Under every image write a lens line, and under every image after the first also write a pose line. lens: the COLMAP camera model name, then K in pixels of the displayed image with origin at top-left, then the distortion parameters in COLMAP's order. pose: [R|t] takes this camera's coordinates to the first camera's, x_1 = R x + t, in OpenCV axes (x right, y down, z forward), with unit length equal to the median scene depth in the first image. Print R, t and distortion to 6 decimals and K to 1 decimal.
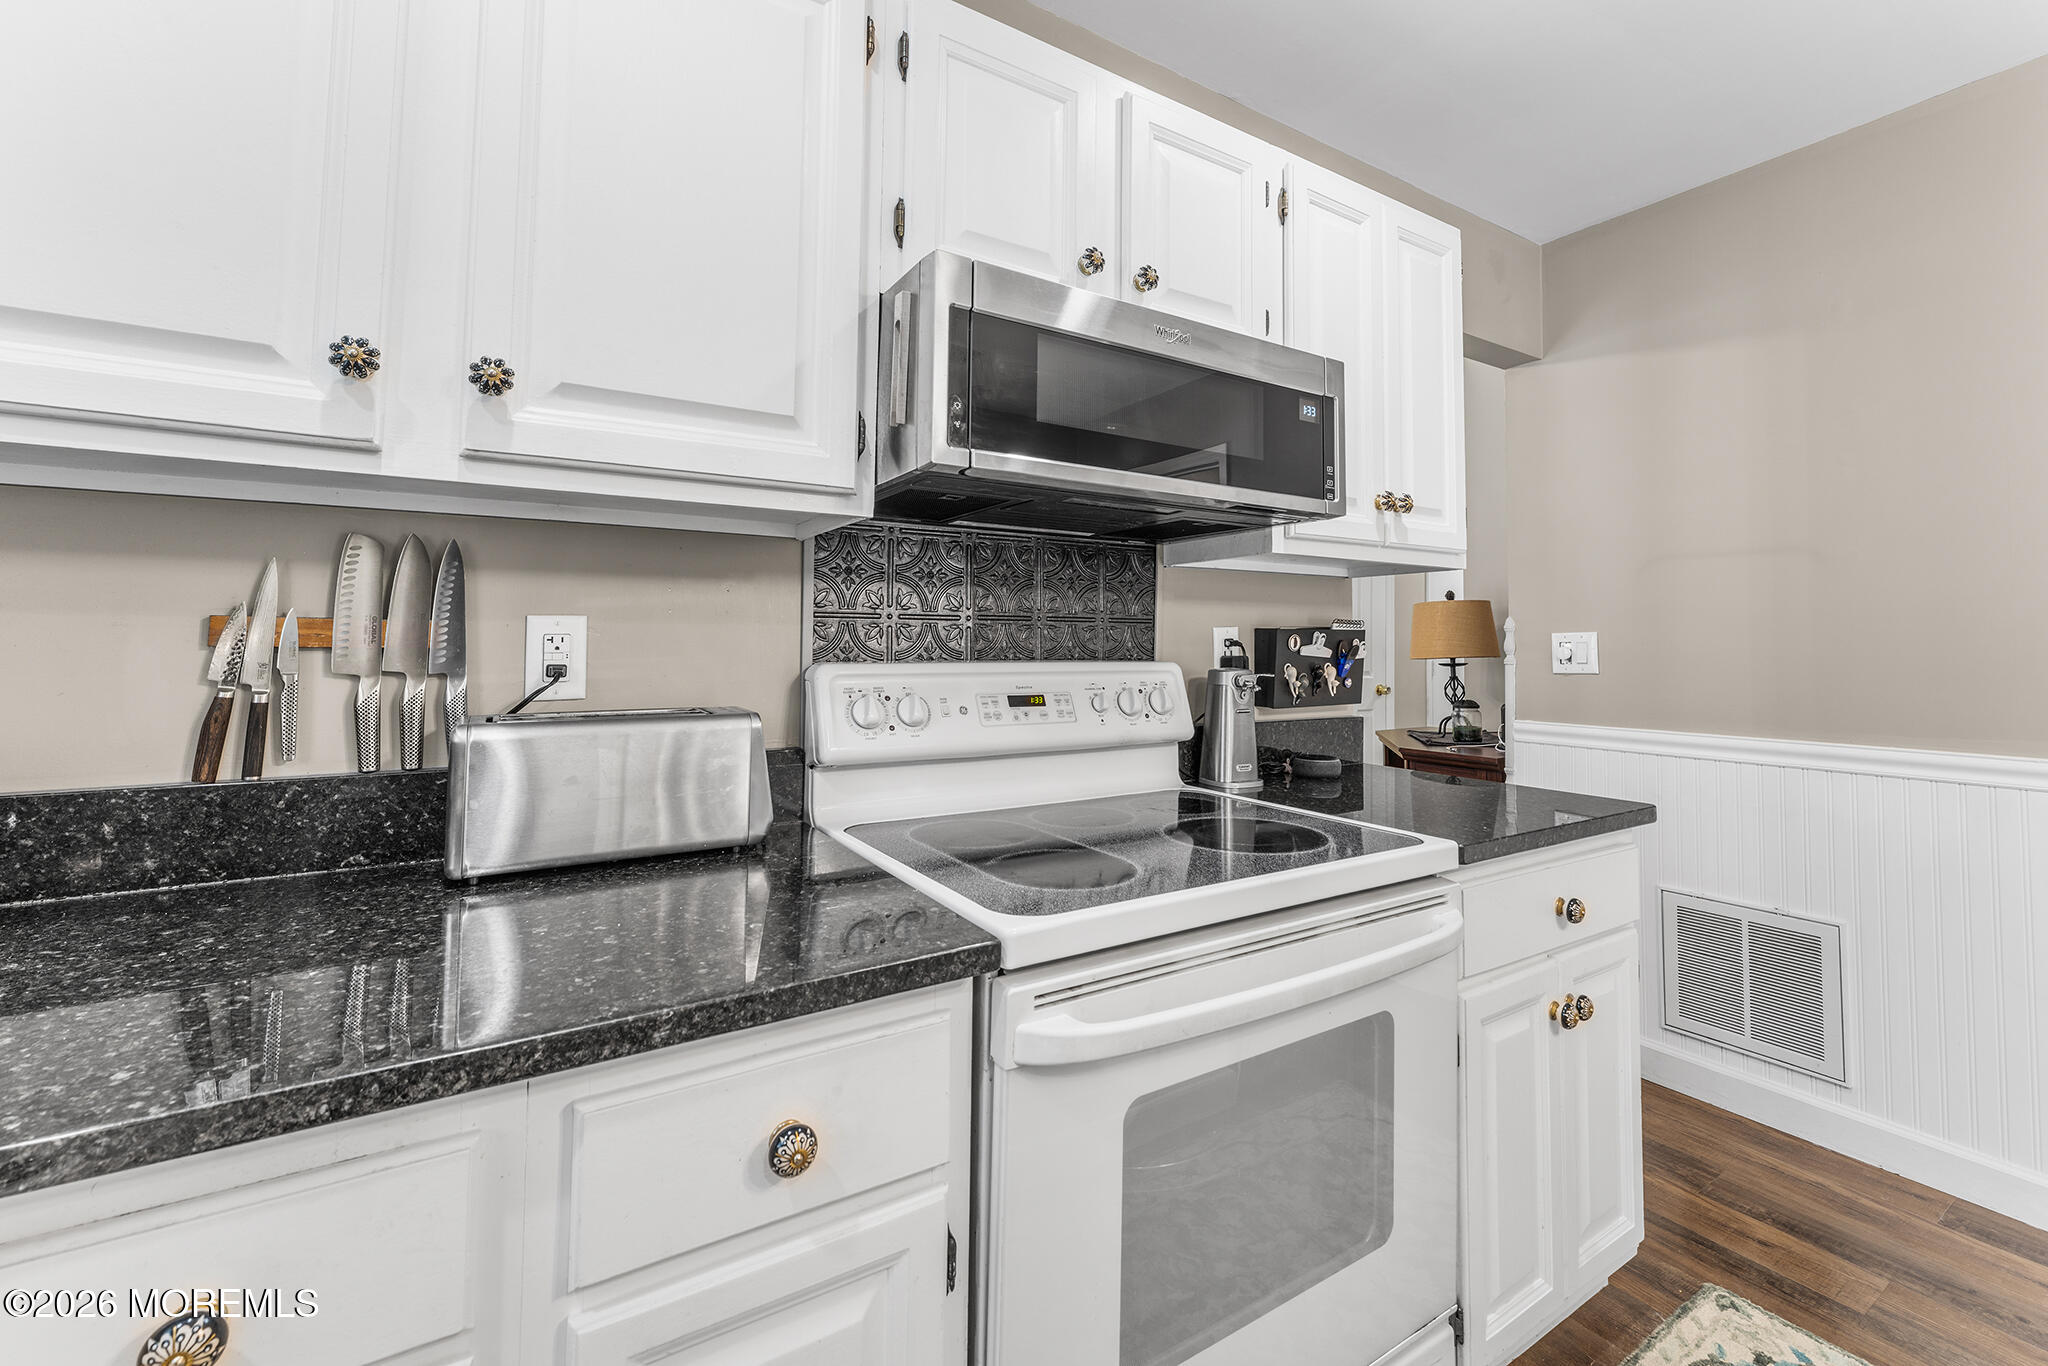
lens RADIAL K [[825.3, 0, 995.3], [0, 825.3, 612.6], [0, 0, 1]] dist [-0.002665, -0.001365]
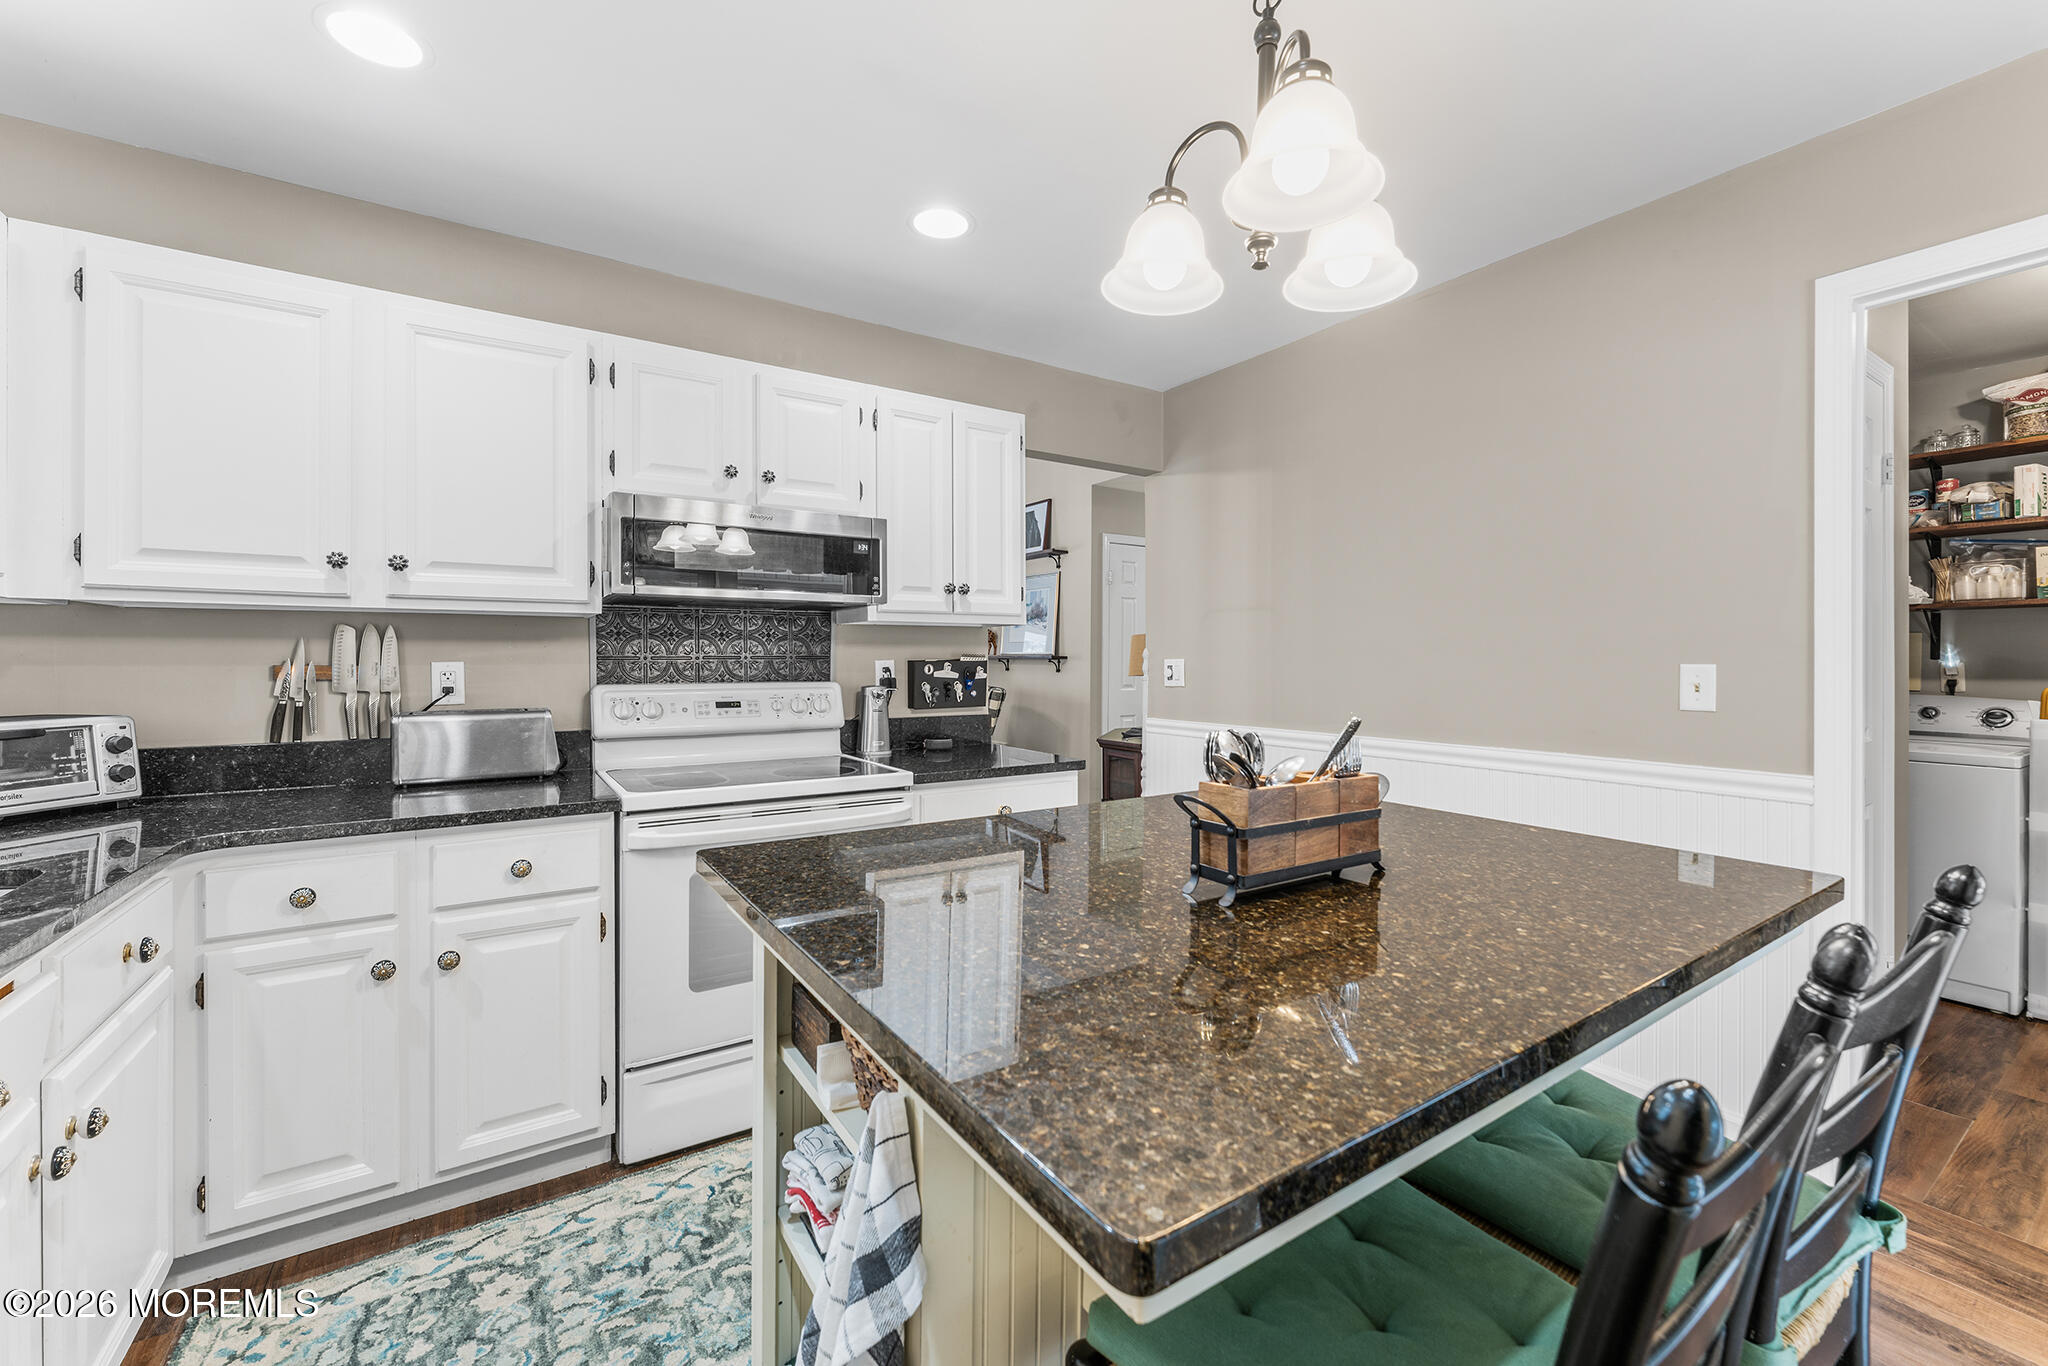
lens RADIAL K [[825.3, 0, 1022.3], [0, 825.3, 677.3], [0, 0, 1]] dist [-0.002665, -0.001365]
pose [[0.999510, -0.007457, 0.030405, 0.807075], [0.005630, 0.998198, 0.059741, -0.072228], [-0.030795, -0.059540, 0.997751, -1.042442]]
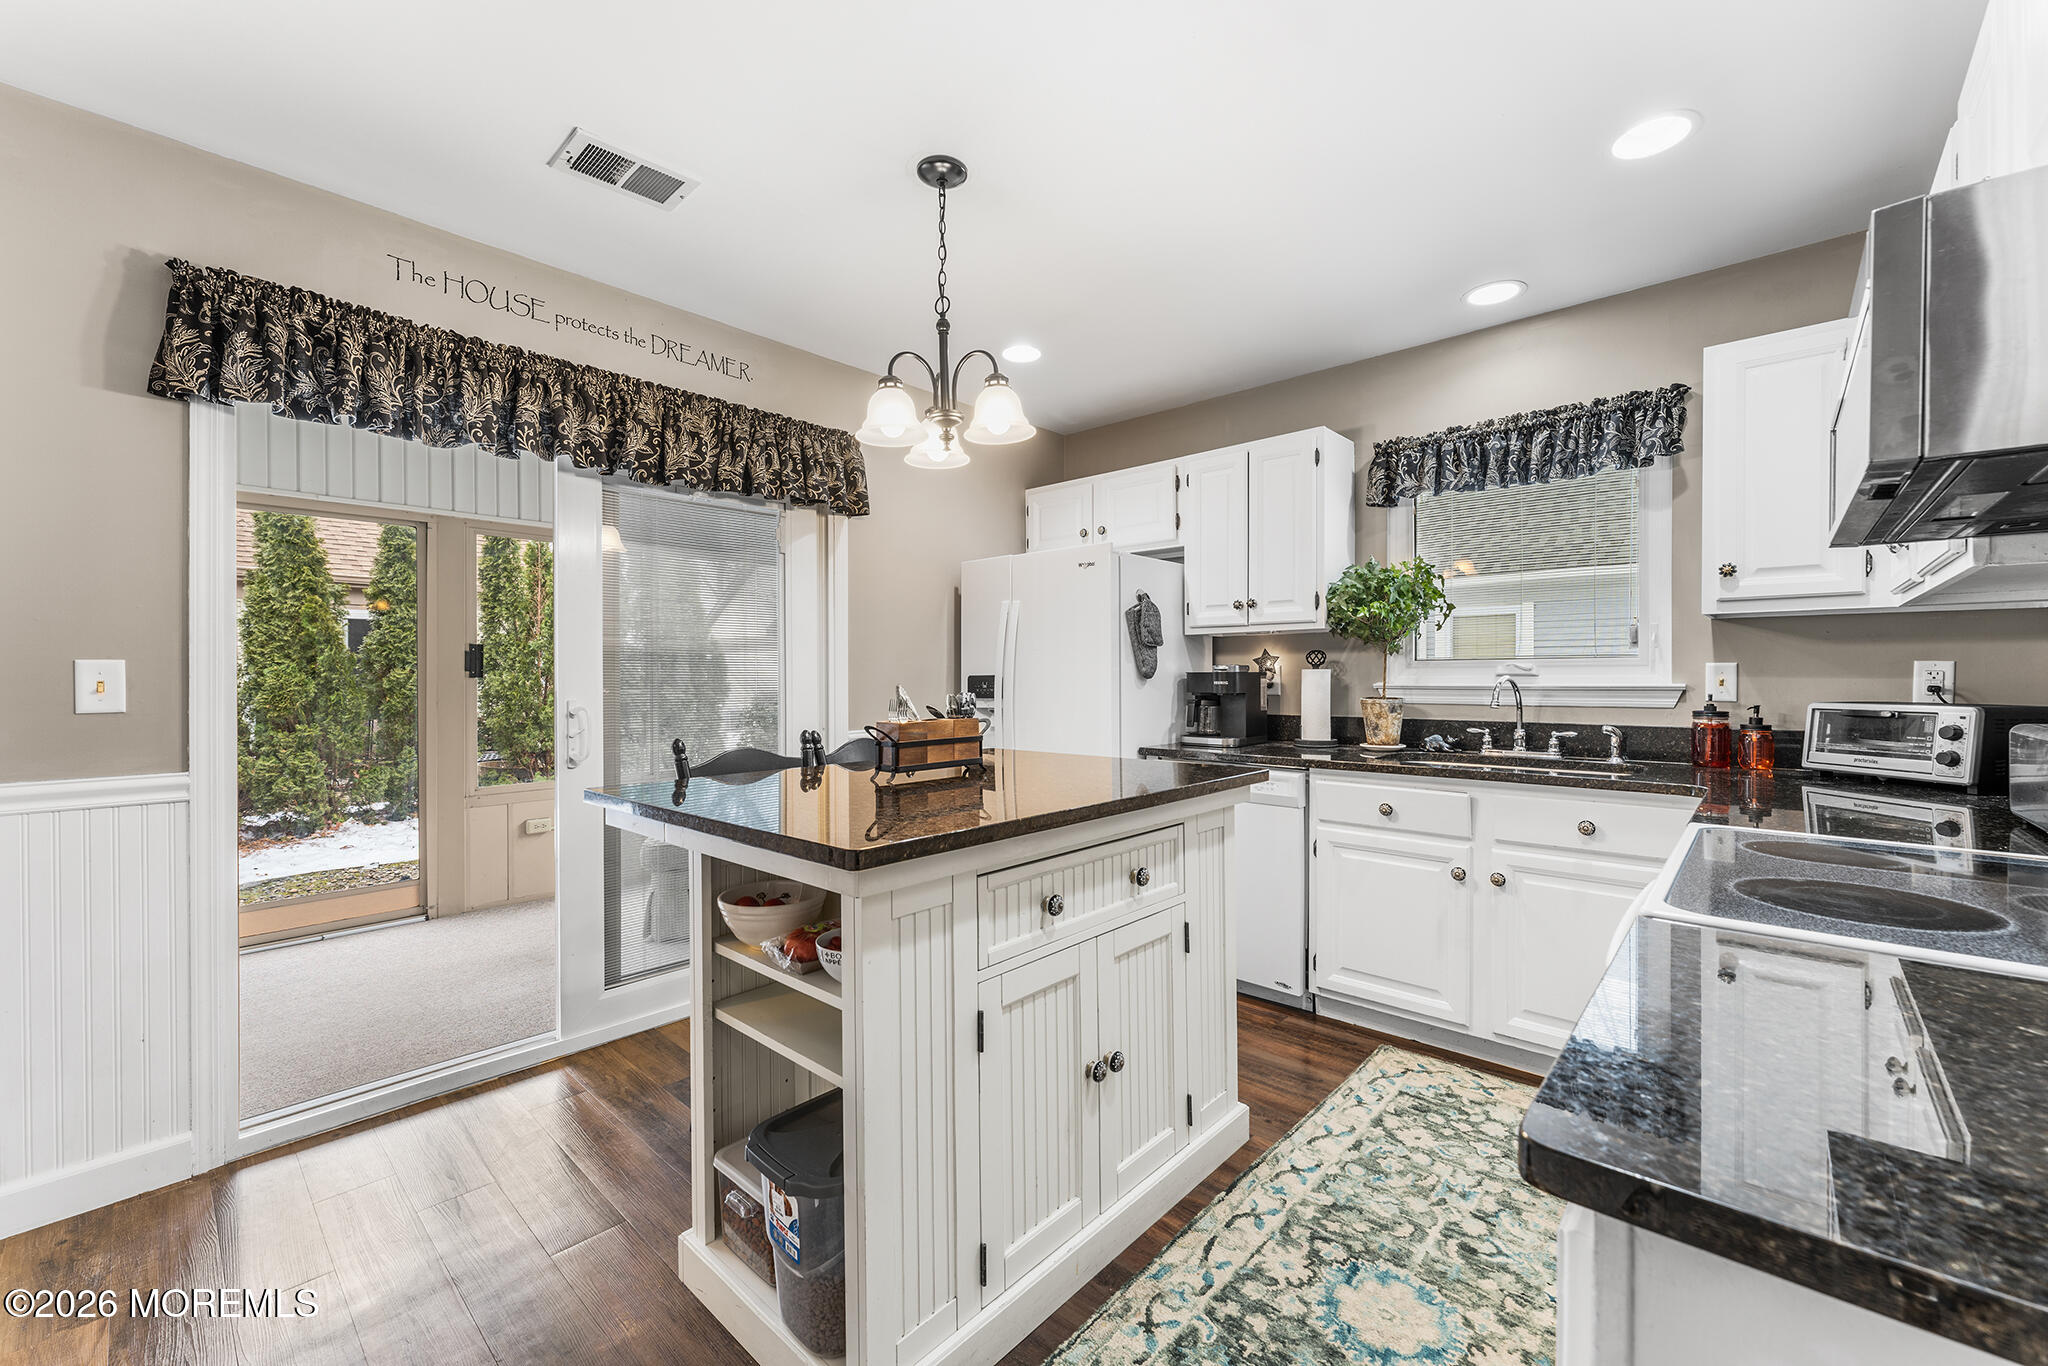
lens RADIAL K [[825.3, 0, 1035.5], [0, 825.3, 681.9], [0, 0, 1]] dist [-0.002665, -0.001365]
pose [[-0.960460, 0.000089, -0.278418, 1.446190], [0.009689, 0.999405, -0.033104, 0.076117], [0.278250, -0.034492, -0.959889, 1.744184]]
